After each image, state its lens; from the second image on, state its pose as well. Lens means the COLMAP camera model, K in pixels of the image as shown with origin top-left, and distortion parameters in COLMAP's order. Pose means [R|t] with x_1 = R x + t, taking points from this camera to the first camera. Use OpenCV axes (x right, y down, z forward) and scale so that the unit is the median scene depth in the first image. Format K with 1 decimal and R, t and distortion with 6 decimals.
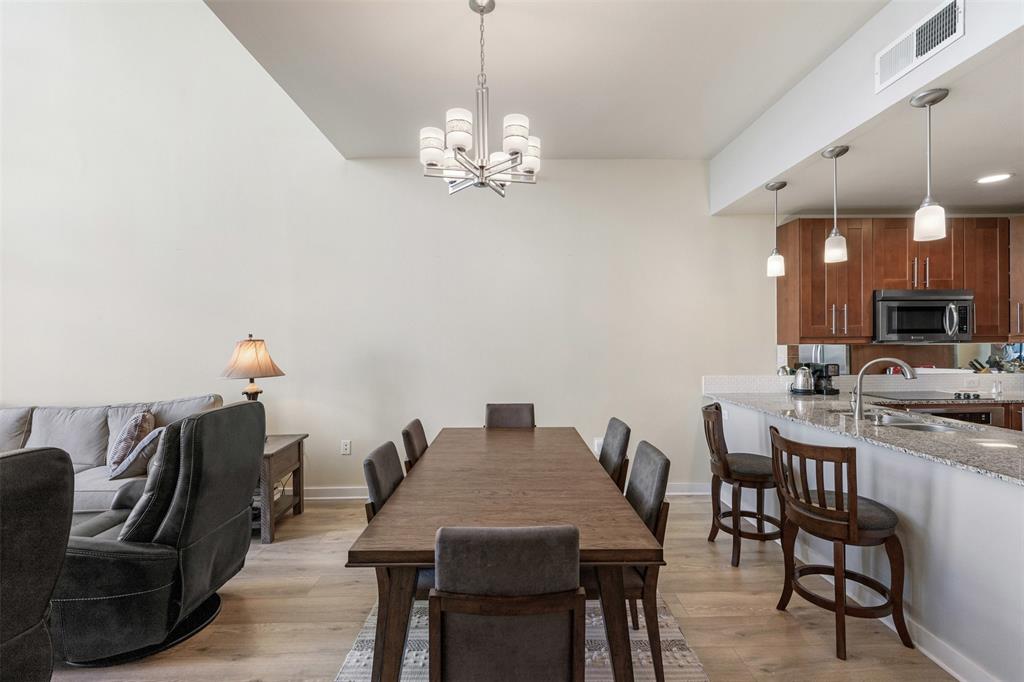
lens RADIAL K [[469.0, 0, 516.2], [0, 469.0, 335.4], [0, 0, 1]] dist [-0.013828, -0.000218]
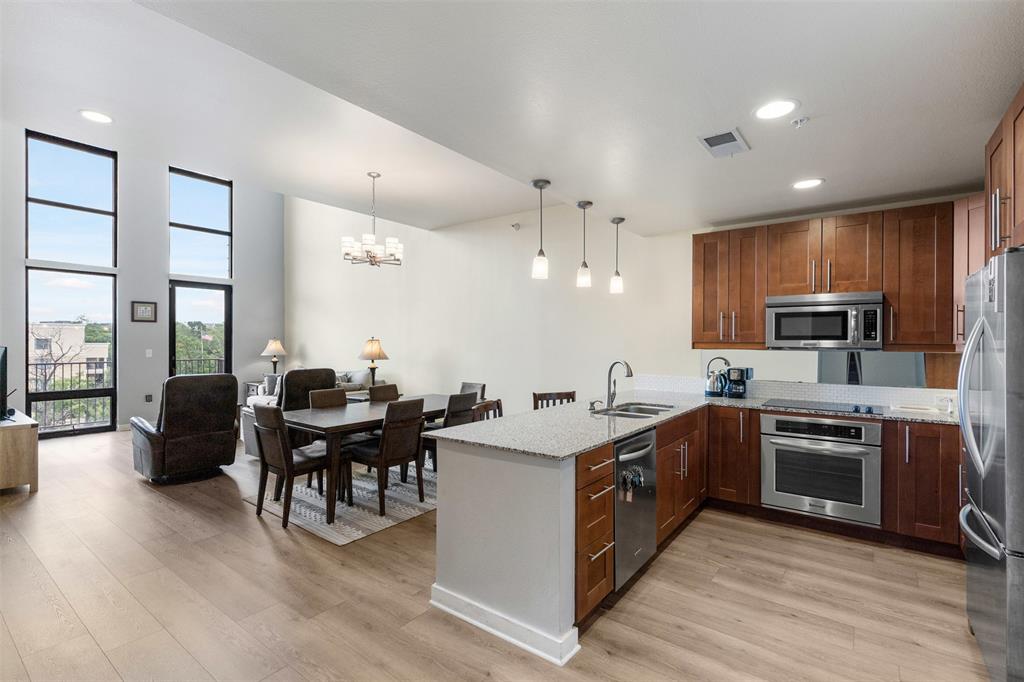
lens RADIAL K [[469.0, 0, 516.2], [0, 469.0, 335.4], [0, 0, 1]] dist [-0.013828, -0.000218]
pose [[0.793187, 0.004979, -0.608958, 1.034168], [0.002498, 0.999932, 0.011430, -0.027872], [0.608973, -0.010588, 0.793120, -0.147050]]
